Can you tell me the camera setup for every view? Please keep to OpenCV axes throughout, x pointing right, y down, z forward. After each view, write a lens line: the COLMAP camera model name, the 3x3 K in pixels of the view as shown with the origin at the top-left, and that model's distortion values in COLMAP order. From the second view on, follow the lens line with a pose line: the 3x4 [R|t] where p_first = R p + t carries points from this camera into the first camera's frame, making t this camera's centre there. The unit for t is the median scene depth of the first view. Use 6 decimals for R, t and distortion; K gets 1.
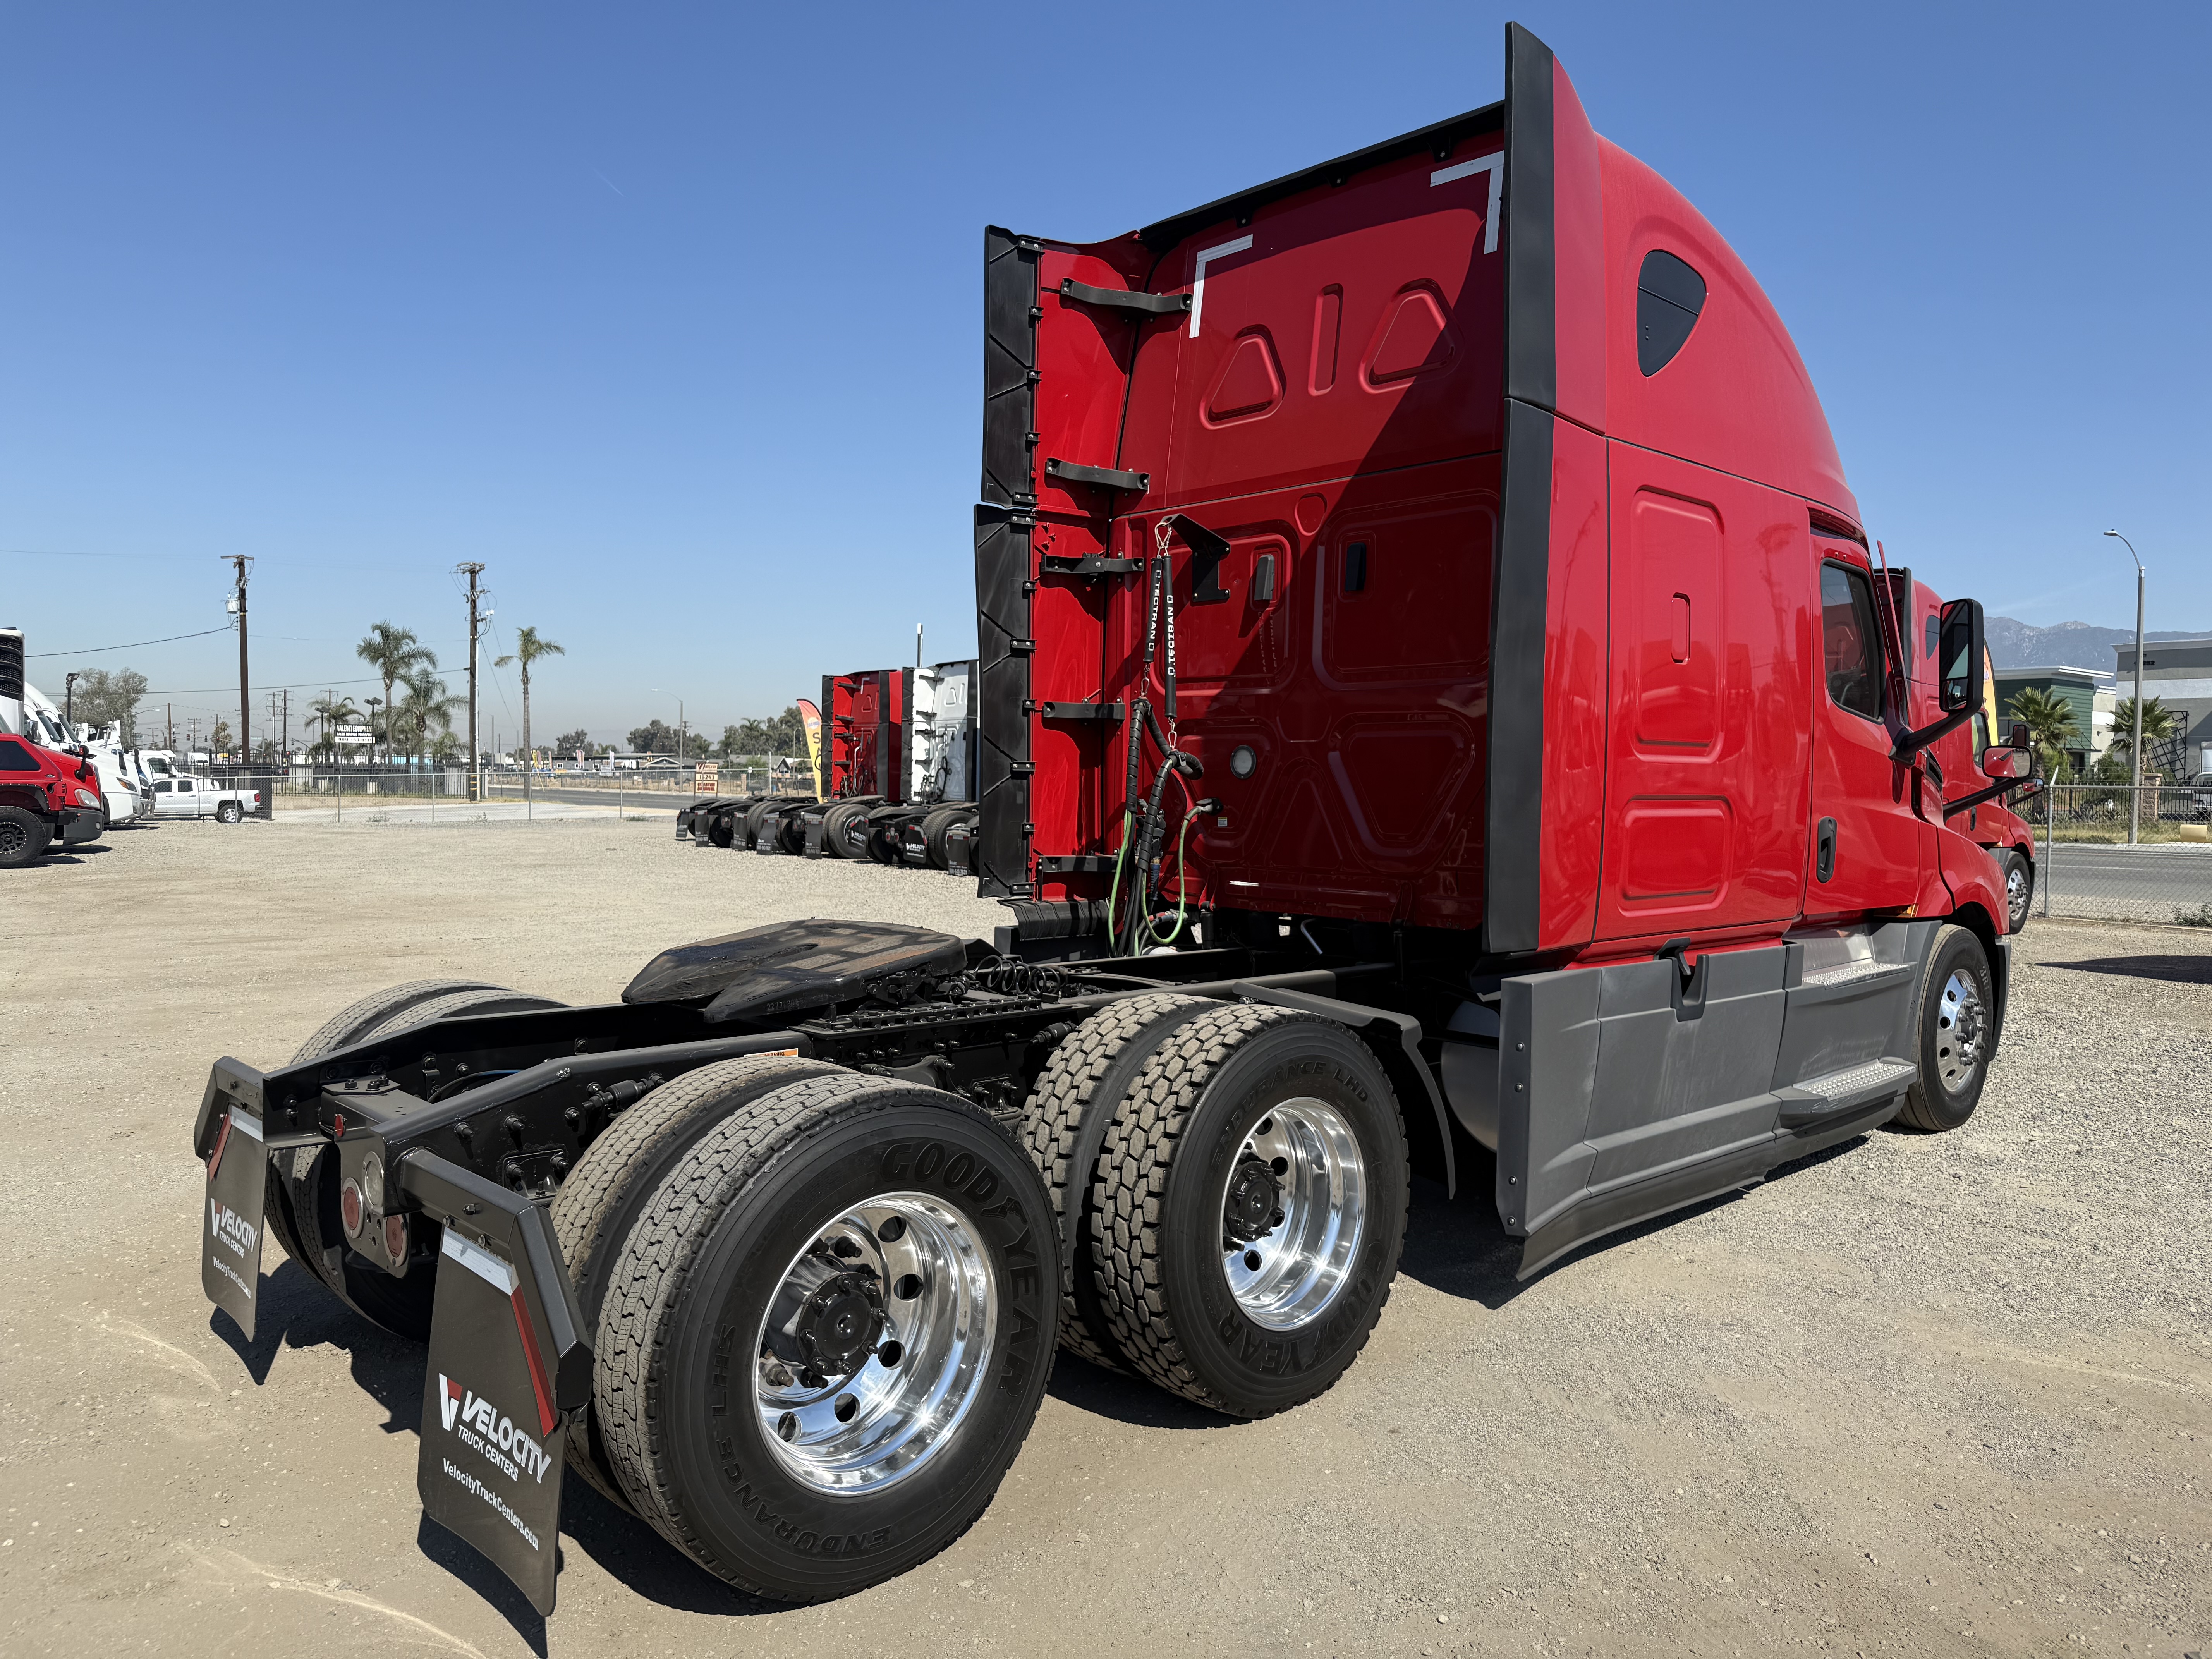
lens RADIAL K [[1554.7, 0, 1106.0], [0, 1554.7, 829.5], [0, 0, 1]] dist [0.001278, -0.009240]
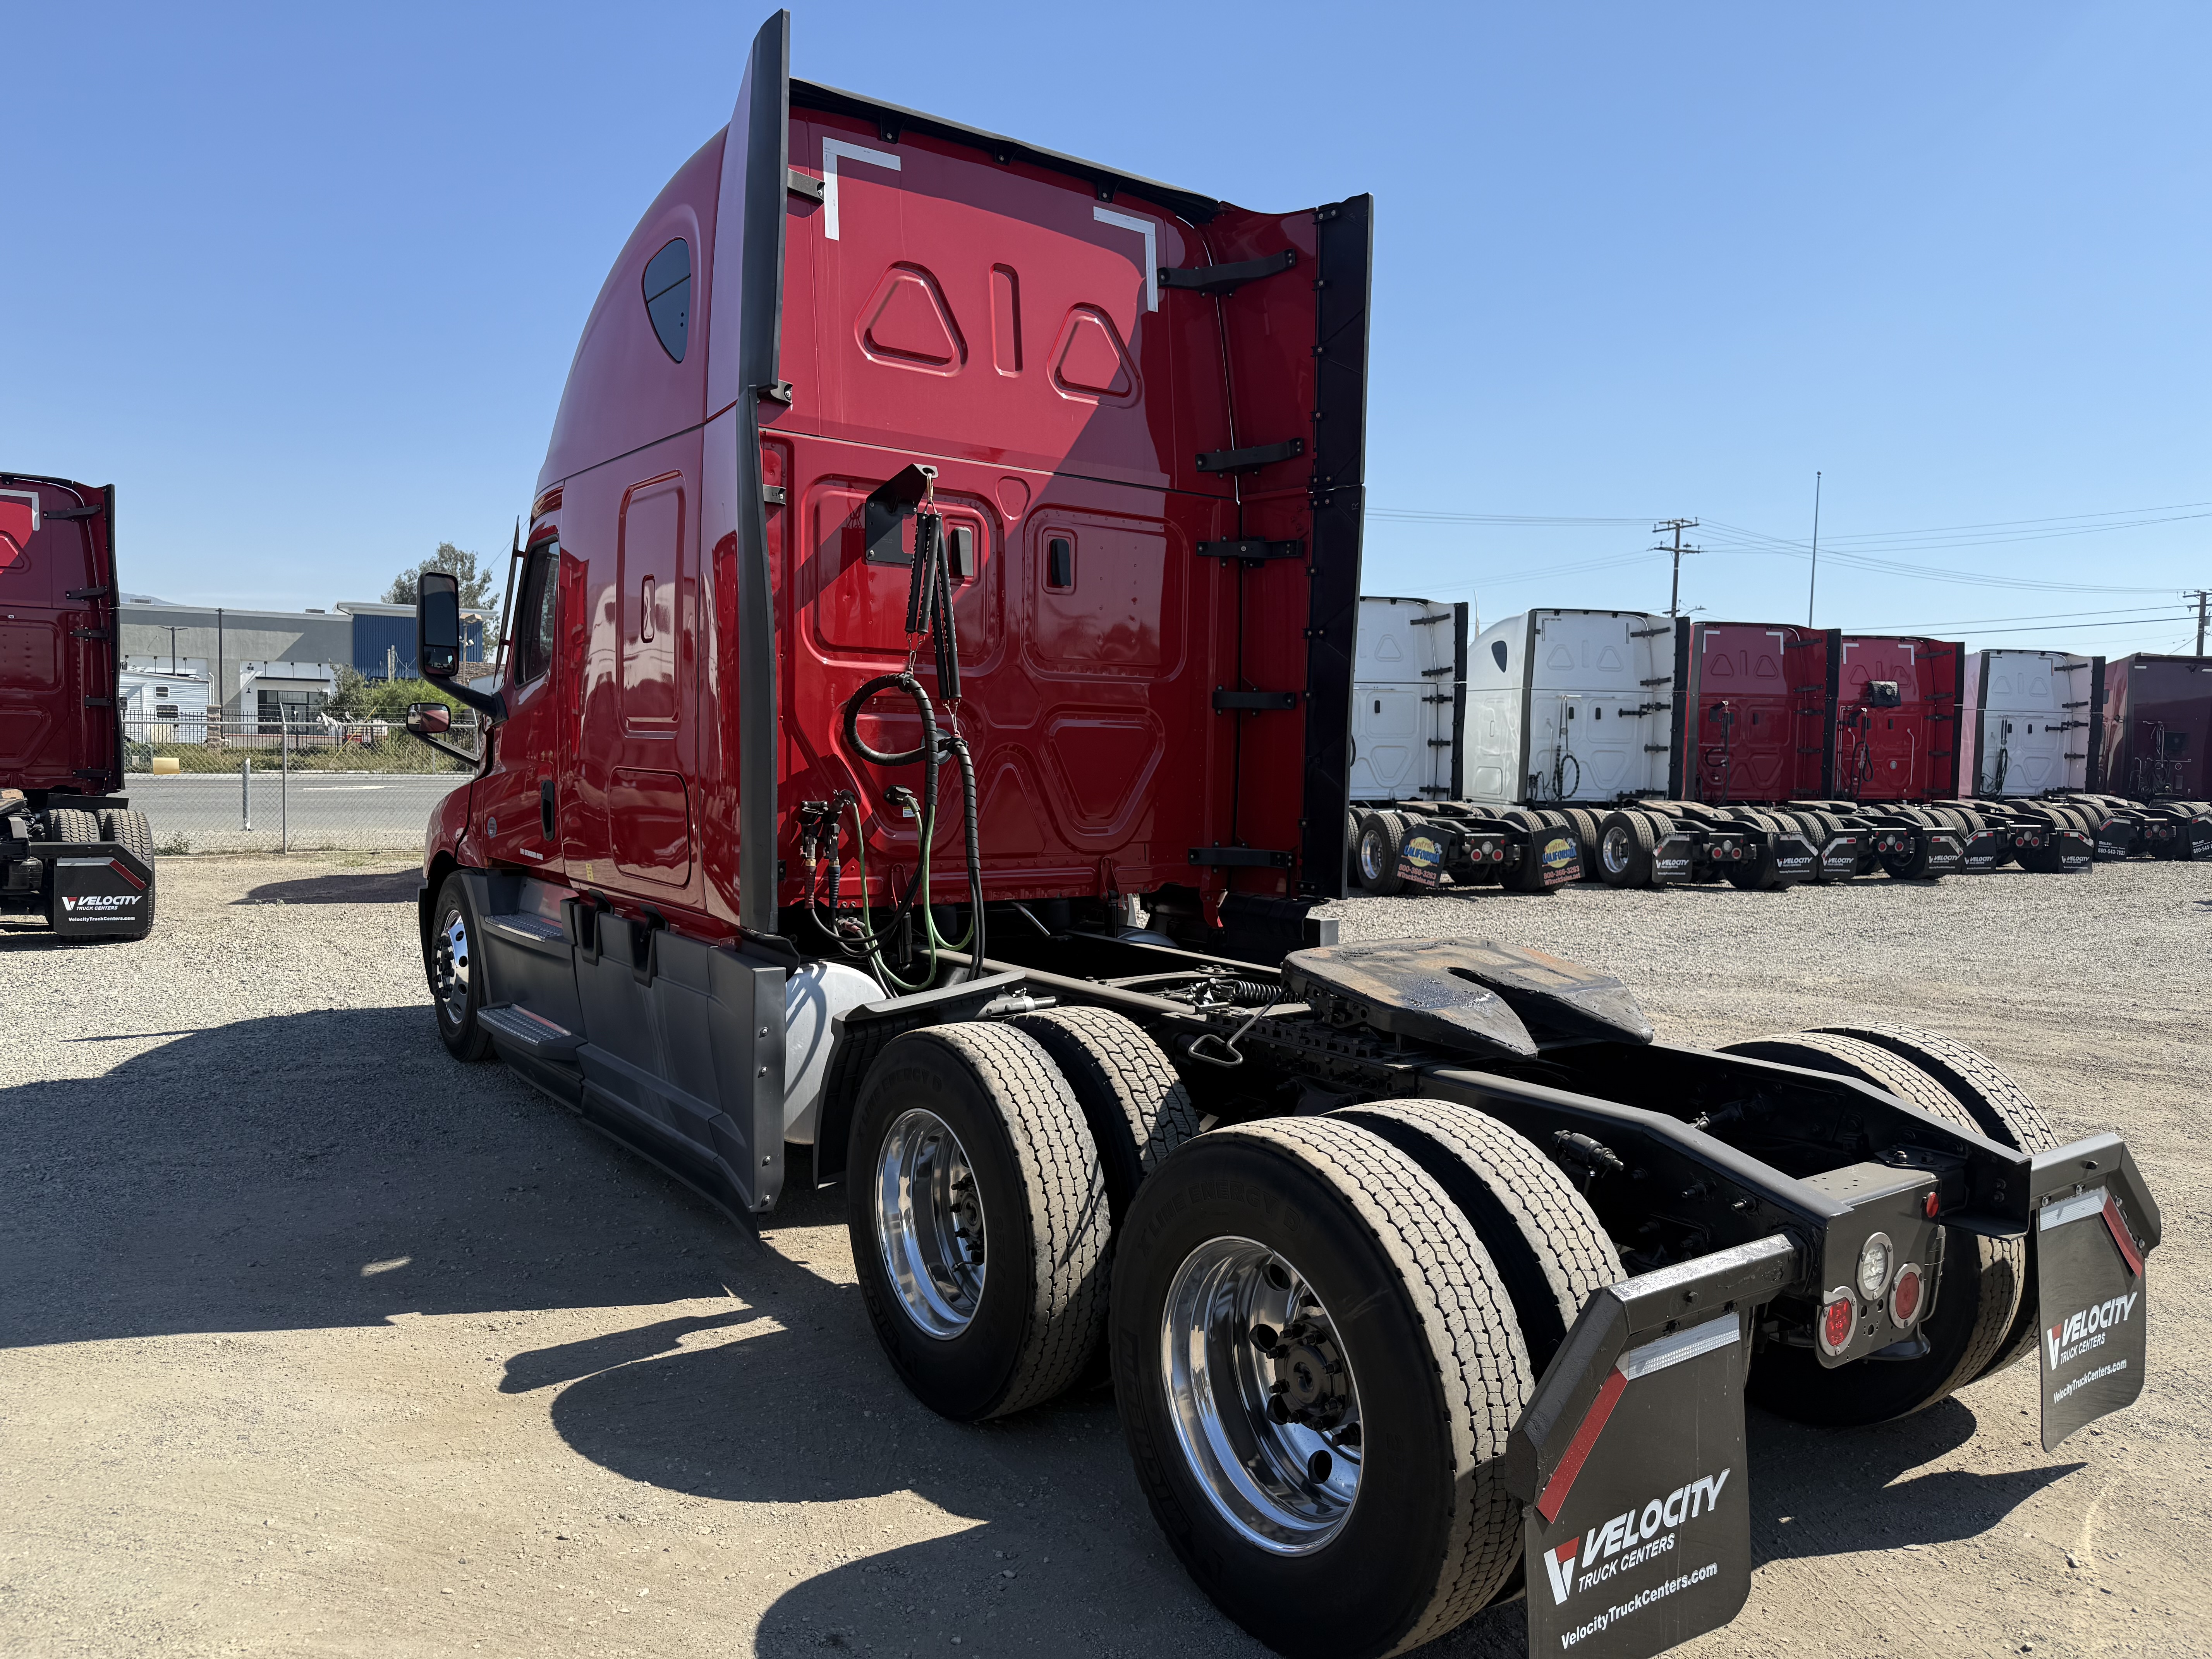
lens RADIAL K [[1554.7, 0, 1106.0], [0, 1554.7, 829.5], [0, 0, 1]] dist [0.001278, -0.009240]
pose [[0.108608, -0.064158, 0.992012, -0.833083], [0.011664, 0.997929, 0.063264, -0.051658], [-0.994016, 0.004700, 0.109132, 0.808232]]
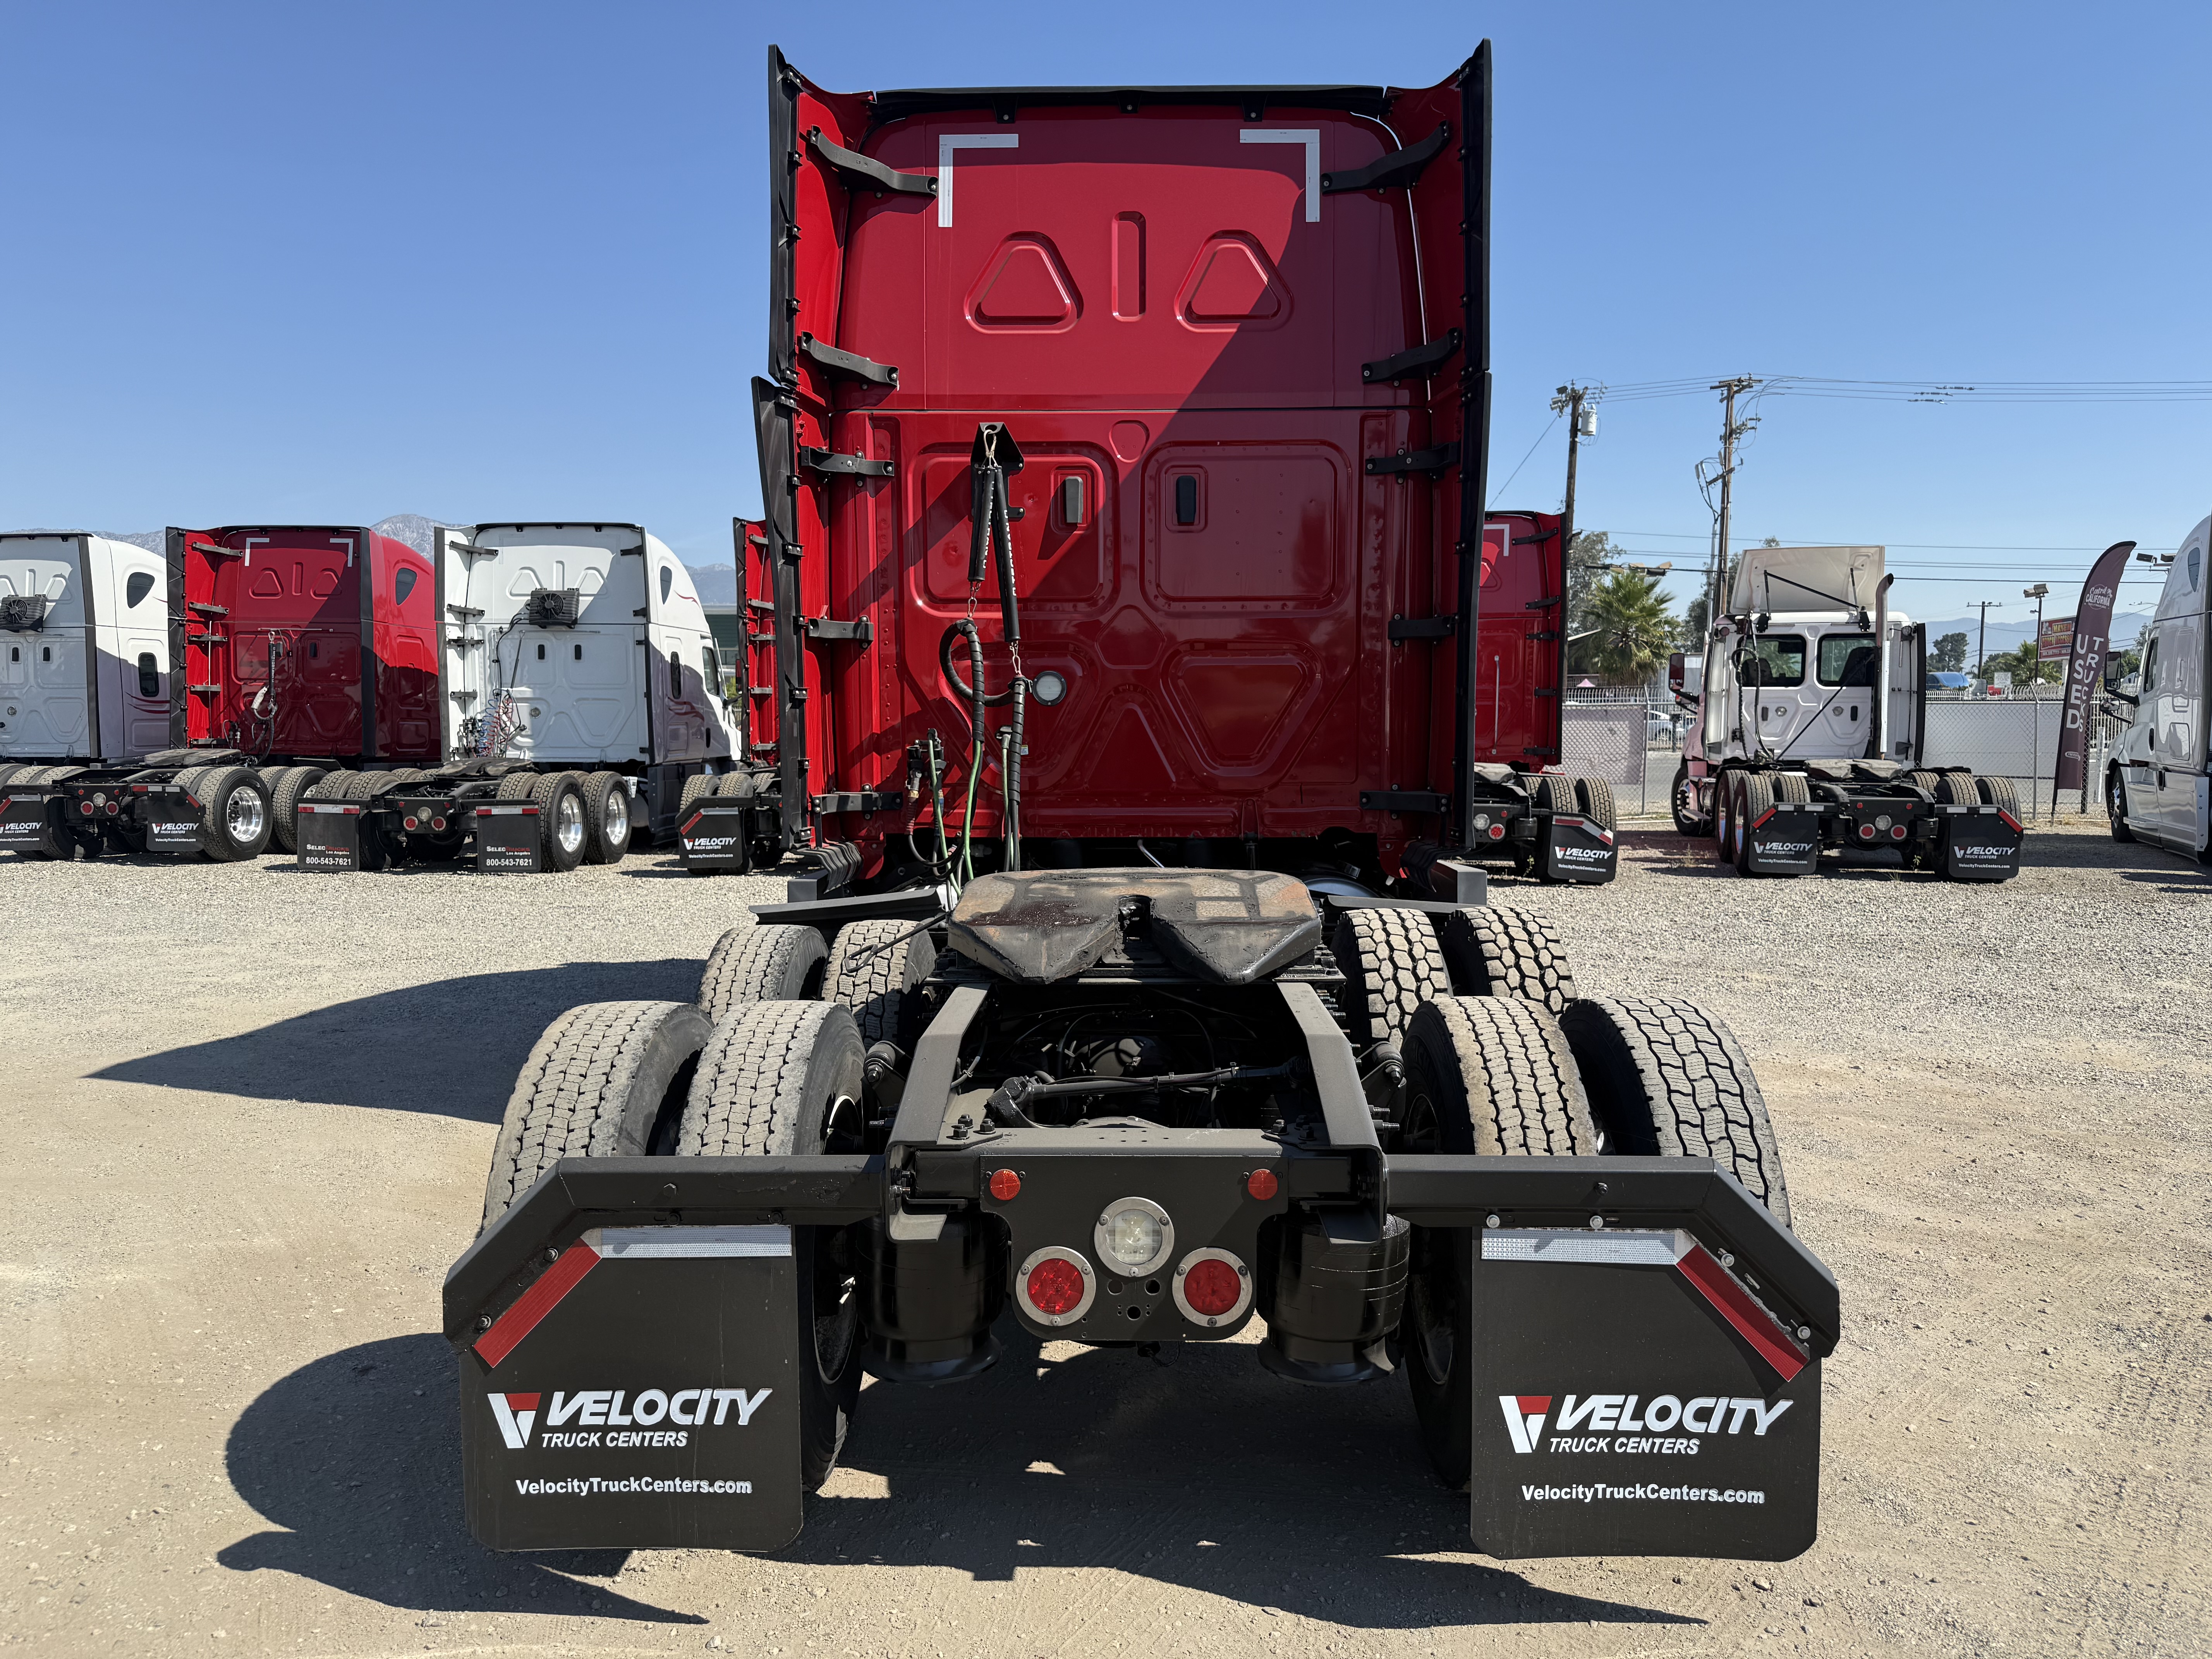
lens RADIAL K [[1544.1, 0, 1155.5], [0, 1544.1, 853.2], [0, 0, 1]] dist [-0.000047, -0.002491]
pose [[0.685430, -0.071602, 0.724609, -0.584050], [0.033541, 0.997202, 0.066811, -0.002290], [-0.727365, -0.021490, 0.685914, 0.285755]]
